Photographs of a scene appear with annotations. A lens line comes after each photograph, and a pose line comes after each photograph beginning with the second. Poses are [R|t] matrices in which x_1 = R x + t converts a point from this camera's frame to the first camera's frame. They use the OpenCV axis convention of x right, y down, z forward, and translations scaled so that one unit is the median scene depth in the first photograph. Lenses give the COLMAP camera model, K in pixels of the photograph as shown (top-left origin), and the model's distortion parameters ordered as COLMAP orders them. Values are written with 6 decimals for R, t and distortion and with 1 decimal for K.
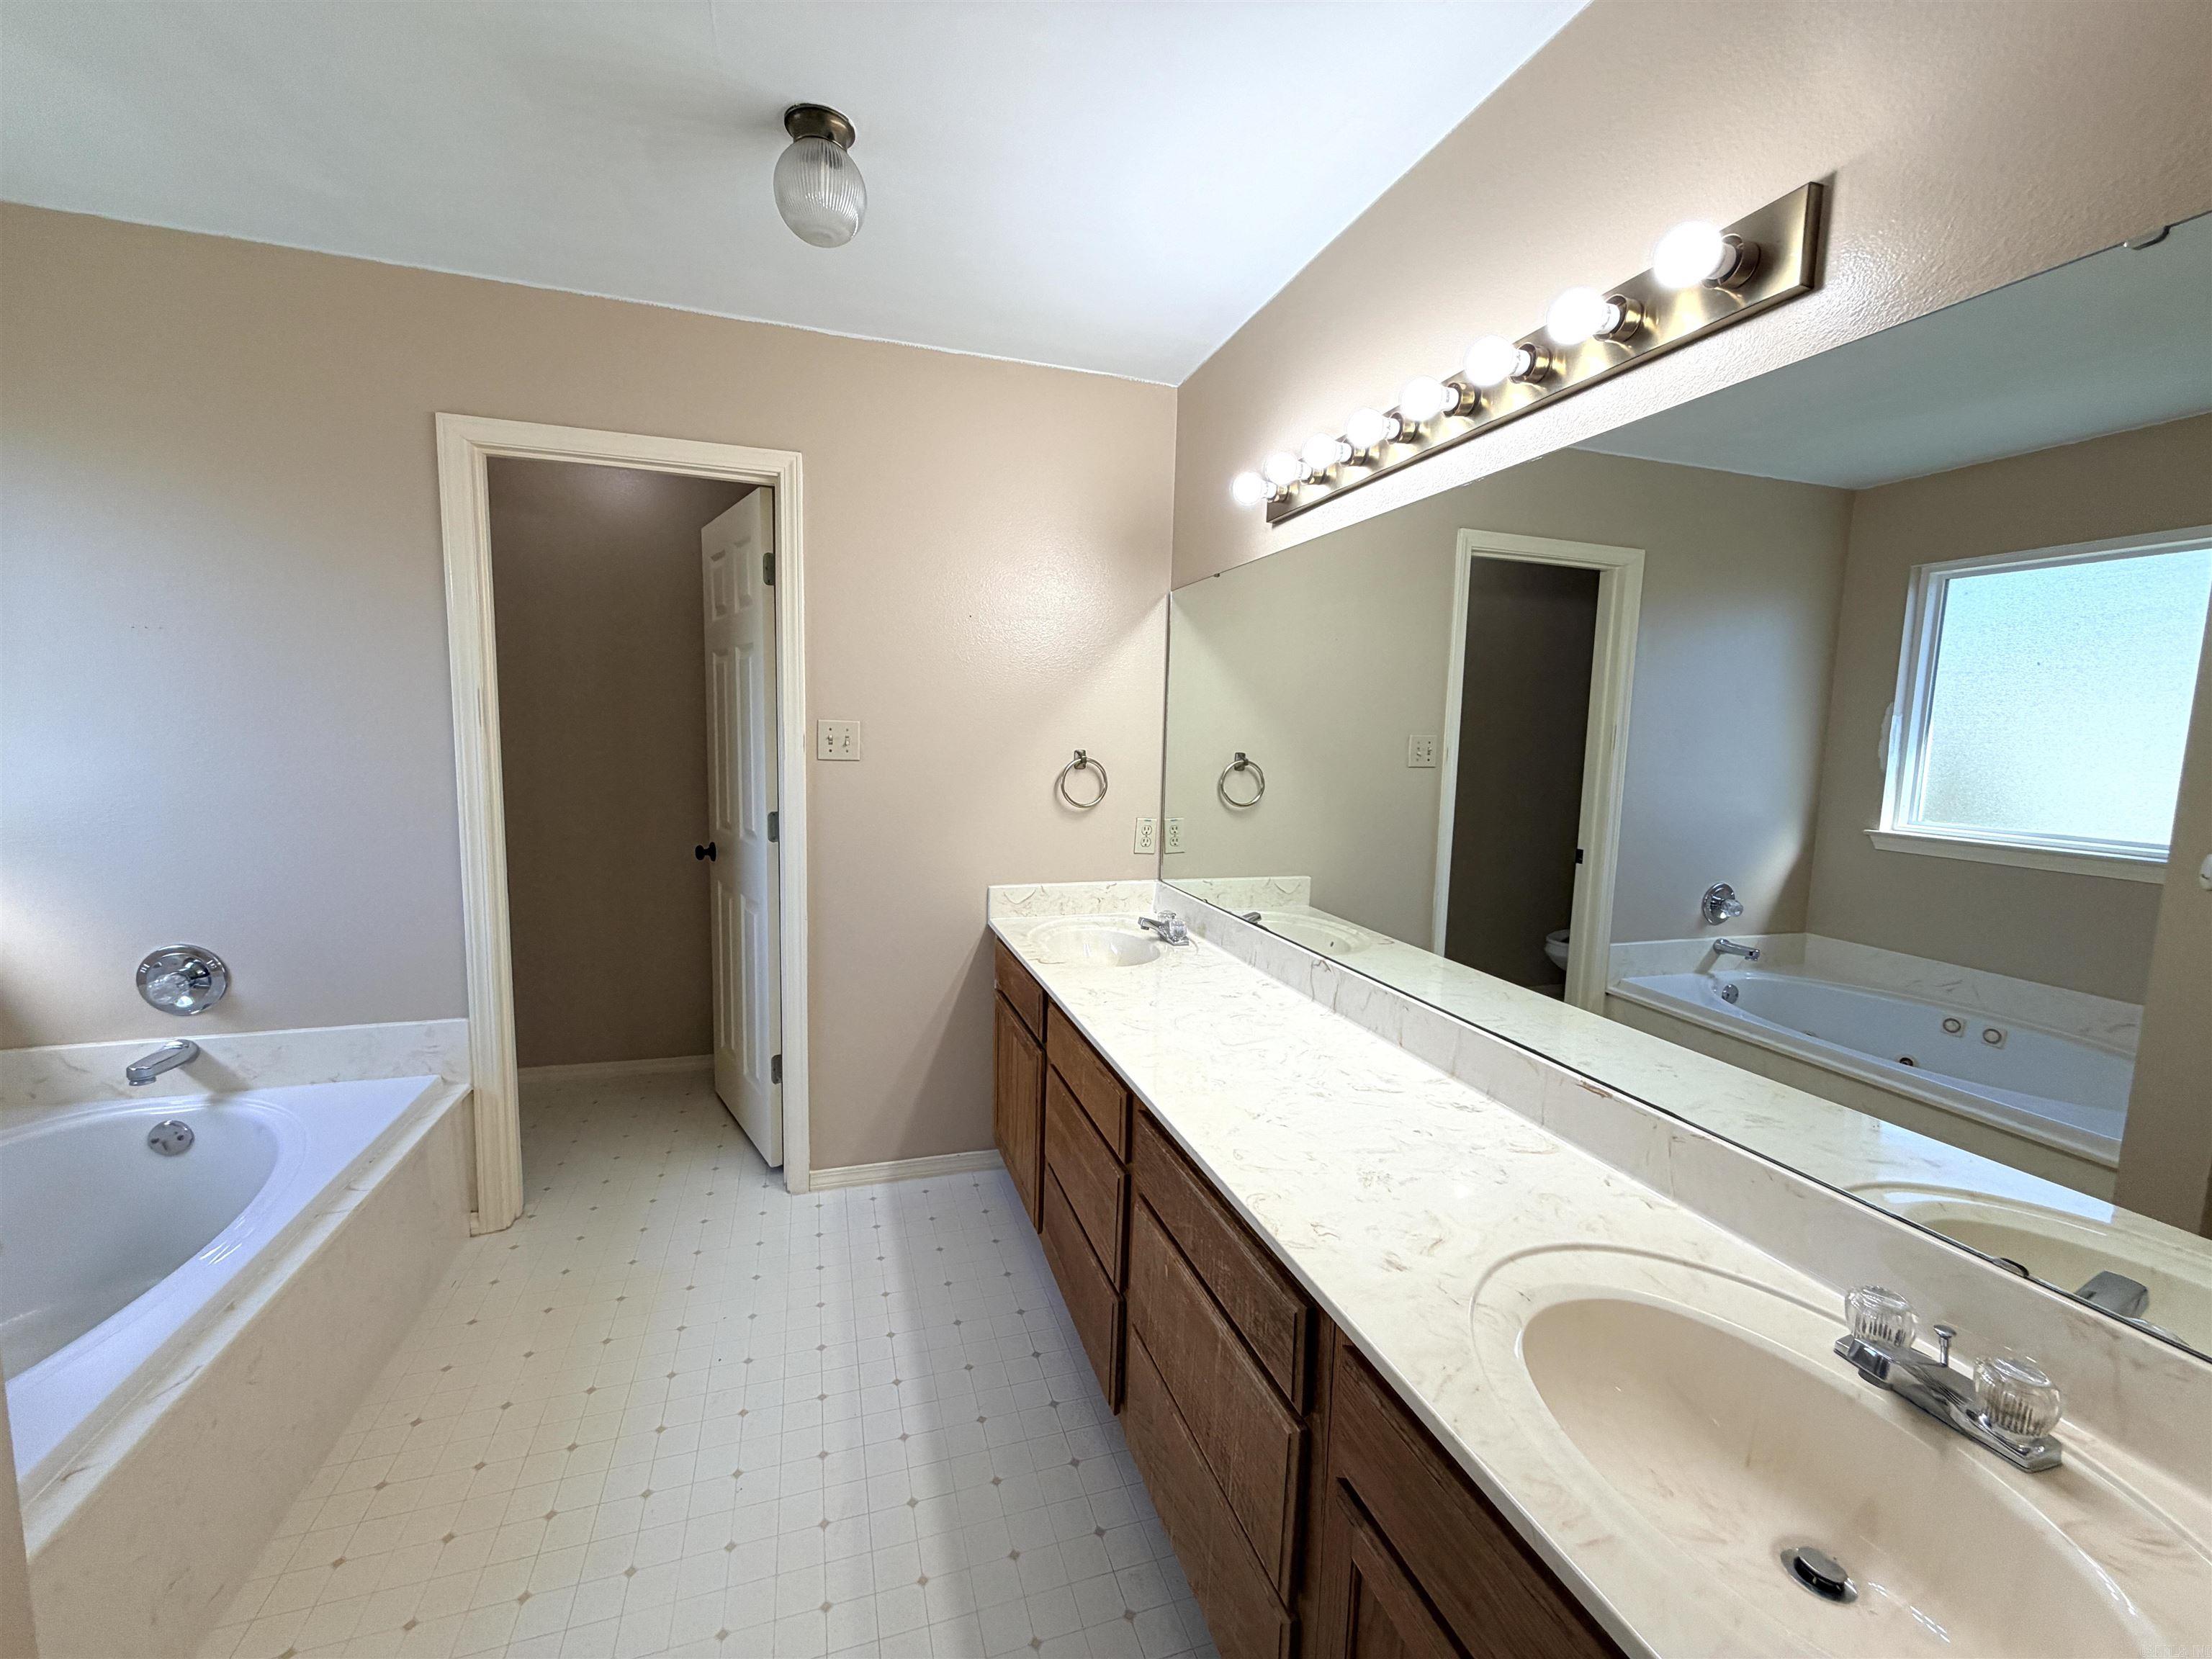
lens RADIAL K [[885.0, 0, 1103.8], [0, 885.0, 833.2], [0, 0, 1]] dist [0.000399, -0.000581]
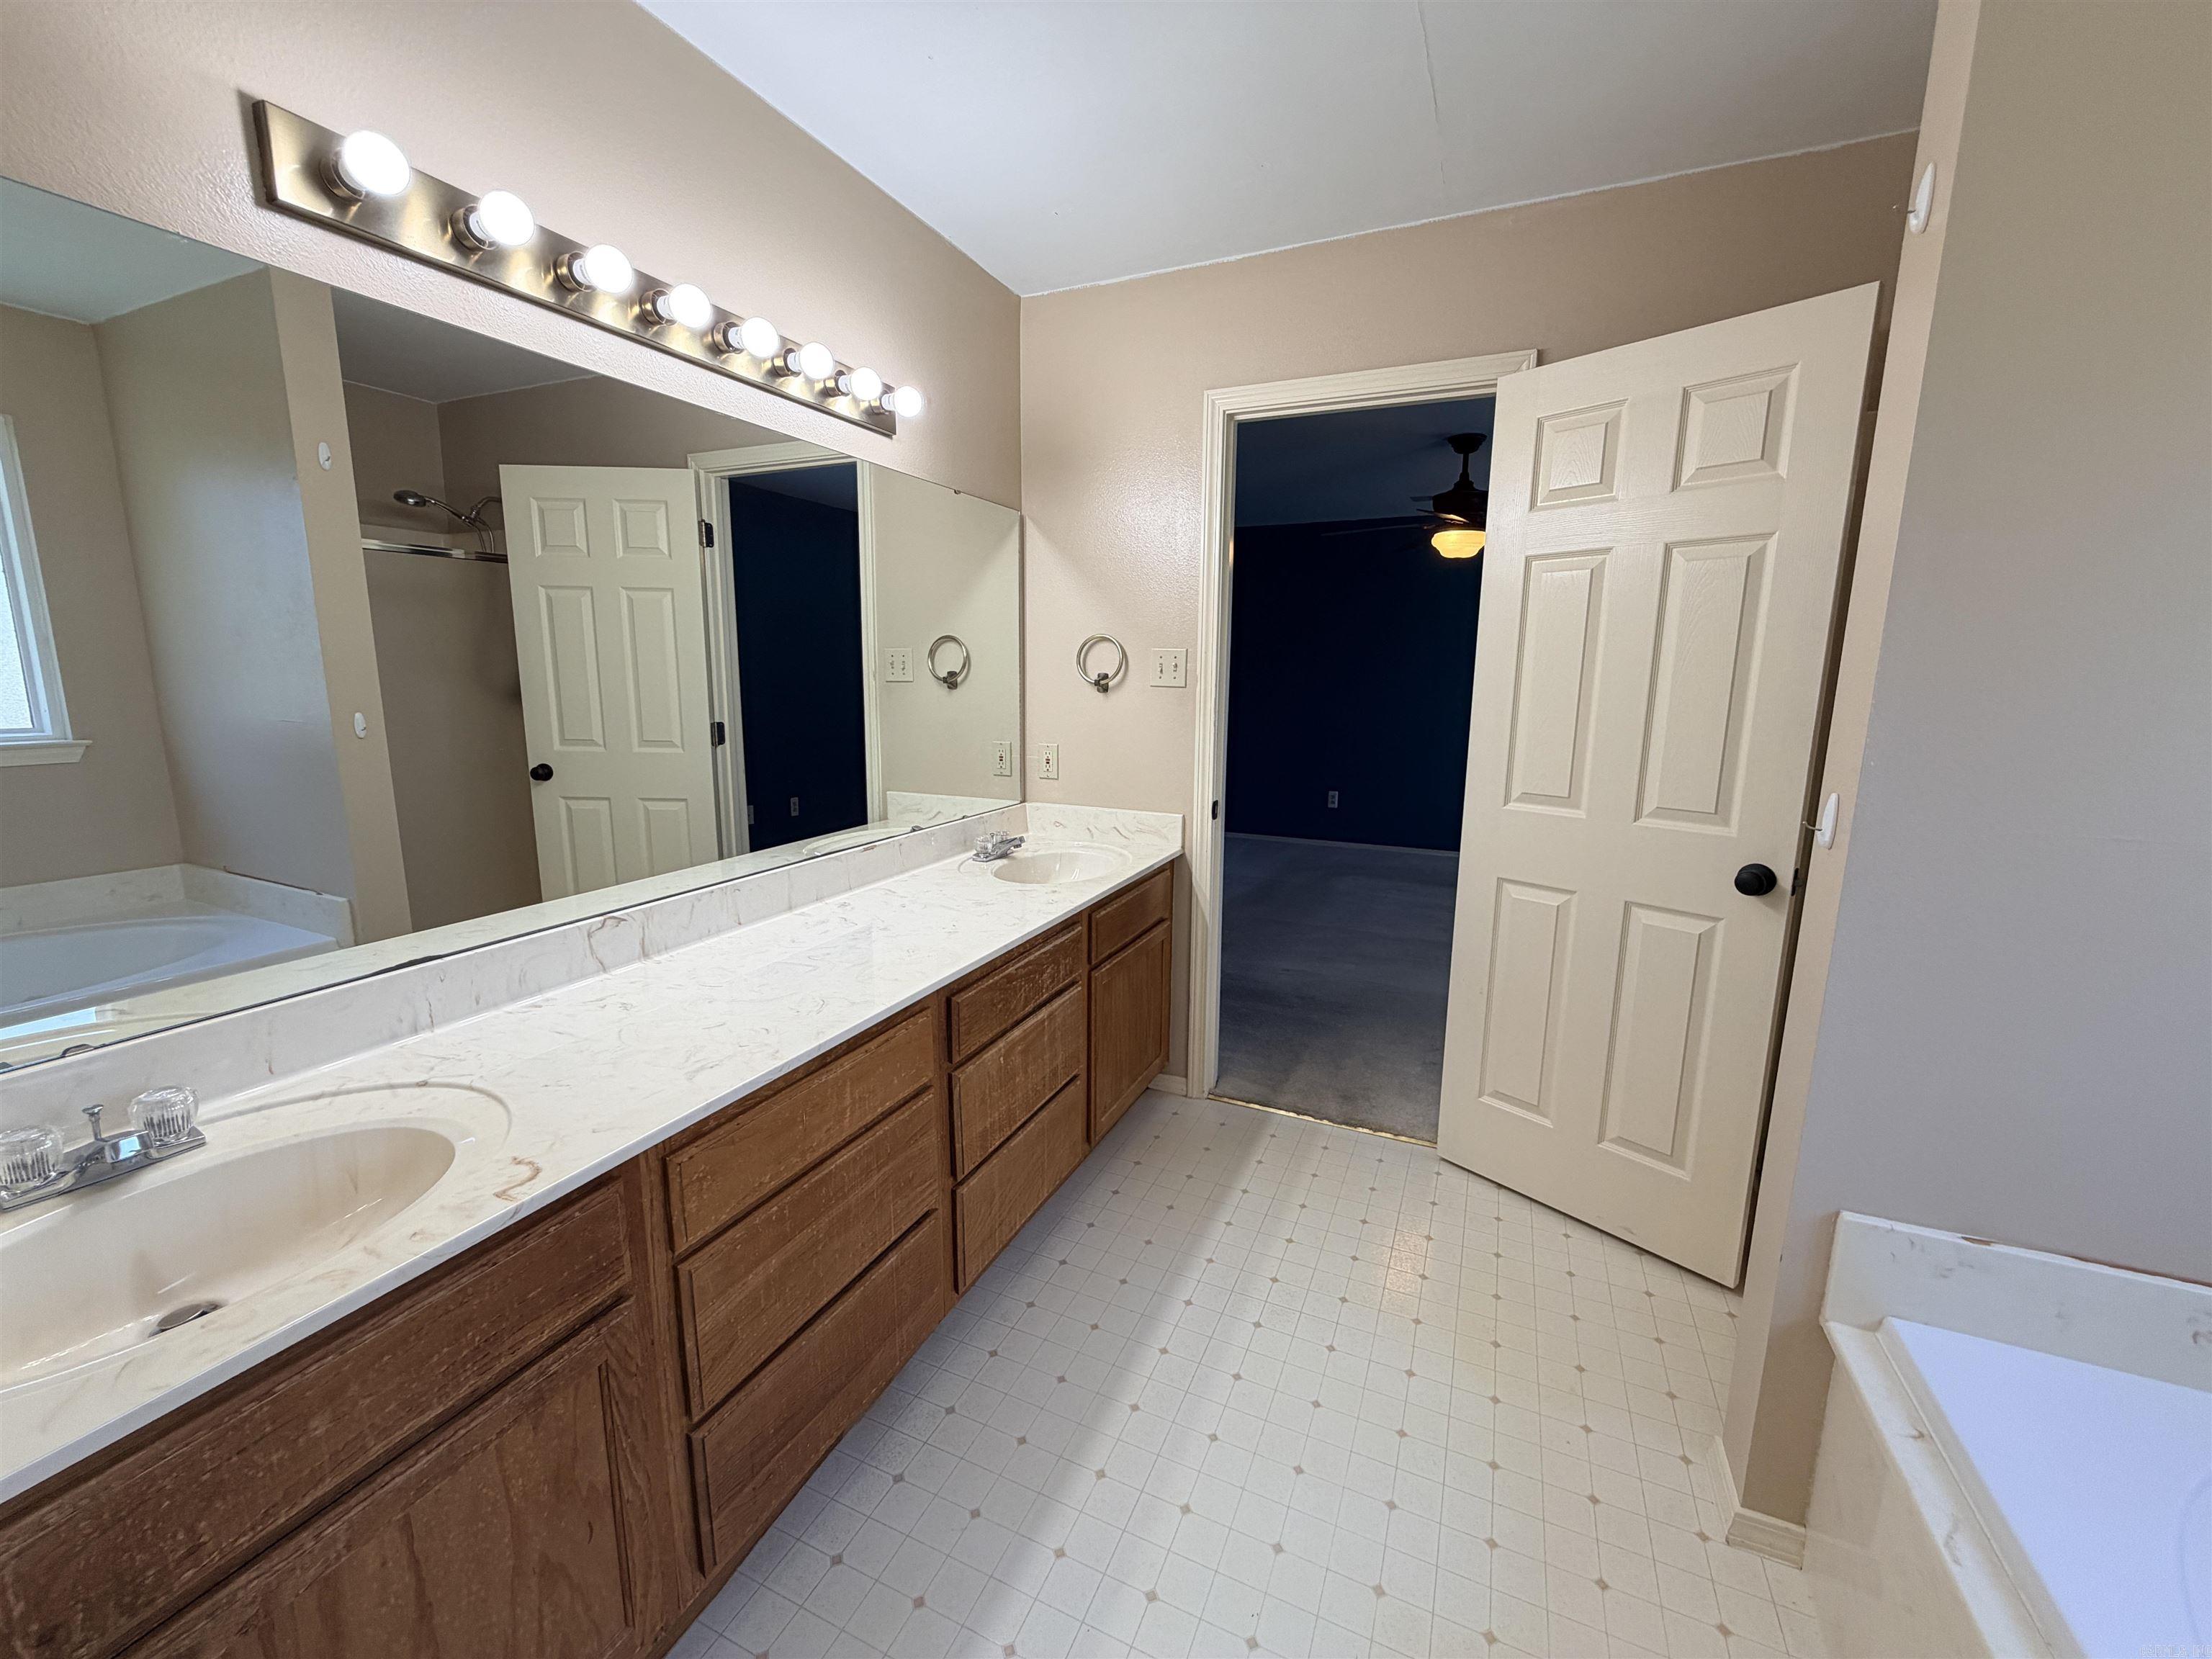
lens RADIAL K [[885.0, 0, 1103.5], [0, 885.0, 821.5], [0, 0, 1]] dist [0.000399, -0.000581]
pose [[-0.723042, -0.148464, 0.674662, -0.742251], [0.053832, 0.961554, 0.269289, -0.166461], [-0.688703, 0.231026, -0.687251, 1.428176]]
